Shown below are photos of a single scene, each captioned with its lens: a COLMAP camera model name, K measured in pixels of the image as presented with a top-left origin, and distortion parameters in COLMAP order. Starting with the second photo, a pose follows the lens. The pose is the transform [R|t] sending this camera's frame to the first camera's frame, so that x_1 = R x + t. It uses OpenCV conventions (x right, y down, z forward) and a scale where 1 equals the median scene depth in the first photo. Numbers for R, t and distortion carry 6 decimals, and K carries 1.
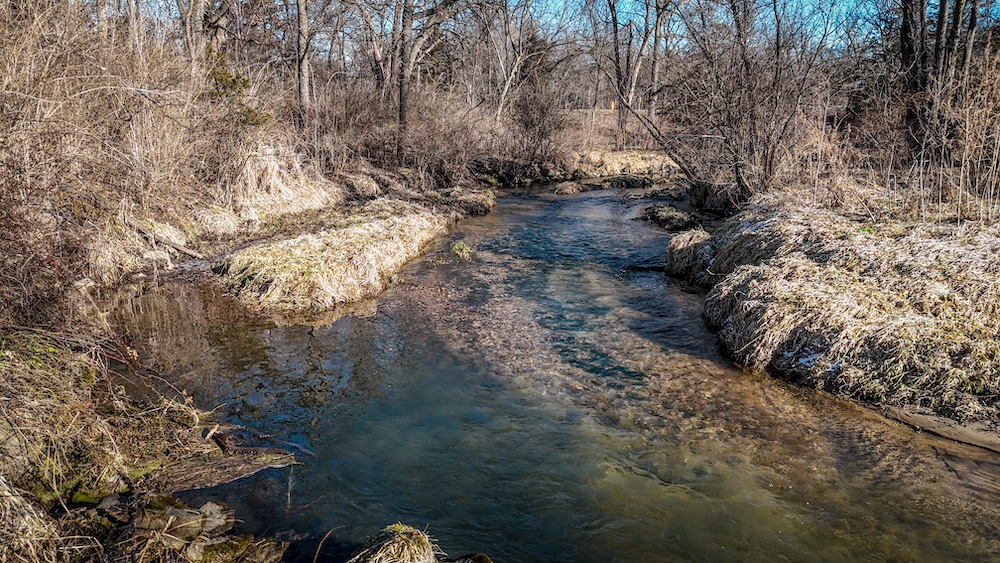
lens RADIAL K [[708.8, 0, 499.2], [0, 708.8, 280.9], [0, 0, 1]] dist [0.028244, -0.023294]
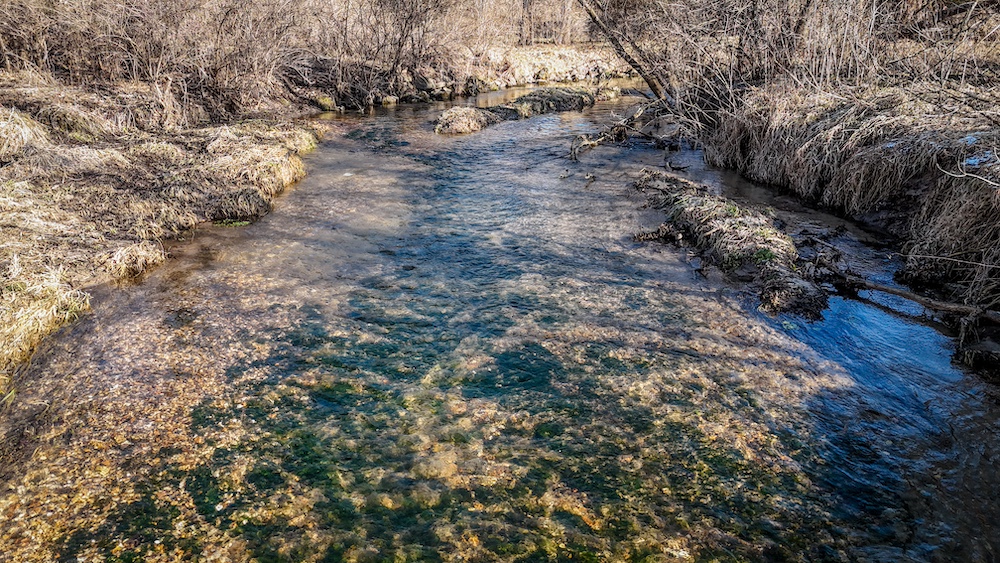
lens RADIAL K [[708.8, 0, 500.5], [0, 708.8, 282.9], [0, 0, 1]] dist [0.028244, -0.023294]
pose [[0.987071, -0.047385, 0.153118, 0.030936], [0.024538, 0.988714, 0.147791, -0.071454], [-0.158393, -0.142123, 0.977094, 0.365068]]
